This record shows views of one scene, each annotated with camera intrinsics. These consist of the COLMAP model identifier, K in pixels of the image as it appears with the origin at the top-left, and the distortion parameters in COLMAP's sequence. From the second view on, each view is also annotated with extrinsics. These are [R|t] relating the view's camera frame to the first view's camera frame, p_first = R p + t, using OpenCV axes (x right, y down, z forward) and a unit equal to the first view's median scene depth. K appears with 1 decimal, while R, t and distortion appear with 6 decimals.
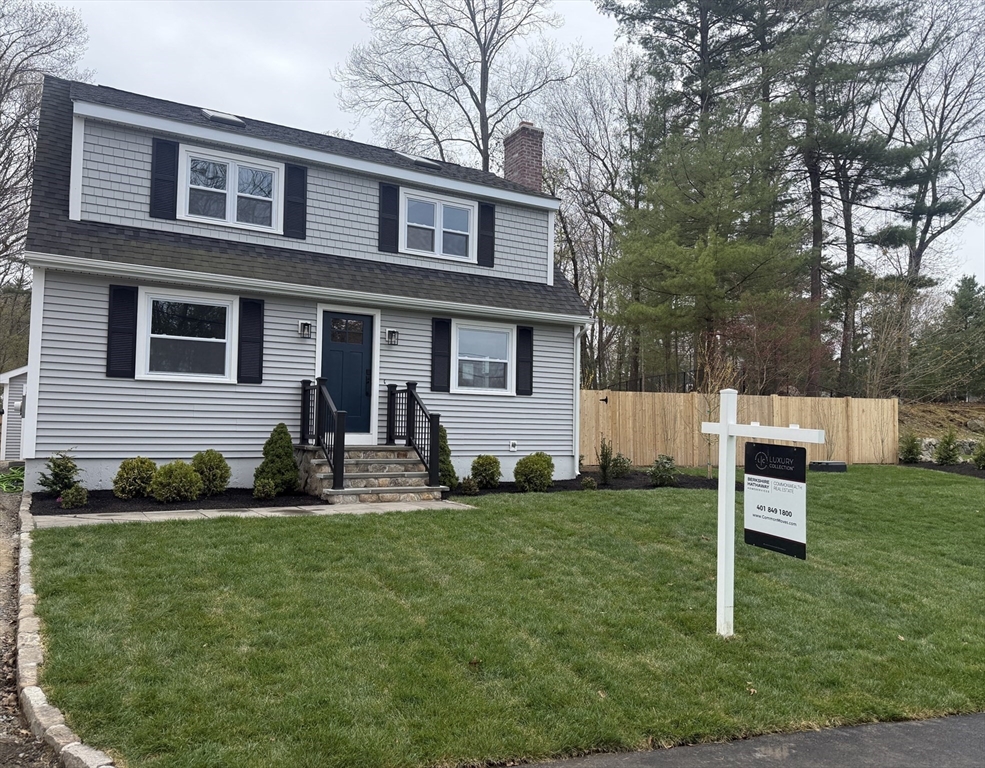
lens RADIAL K [[769.9, 0, 493.0], [0, 769.9, 384.0], [0, 0, 1]] dist [-0.011673, -0.002422]
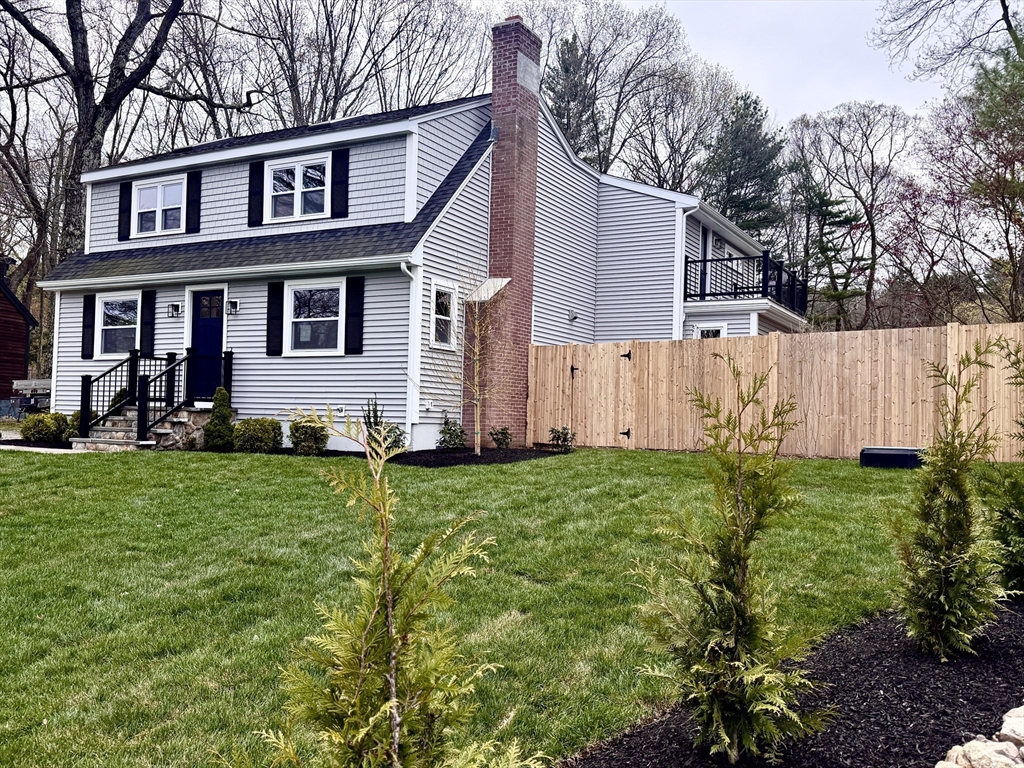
lens RADIAL K [[893.3, 0, 512.3], [0, 893.3, 385.0], [0, 0, 1]] dist [-0.051390, -0.007773]
pose [[0.483503, -0.015995, -0.875197, 1.032942], [0.038086, 0.999271, 0.002778, 0.053826], [0.874514, -0.034676, 0.483759, 0.661338]]
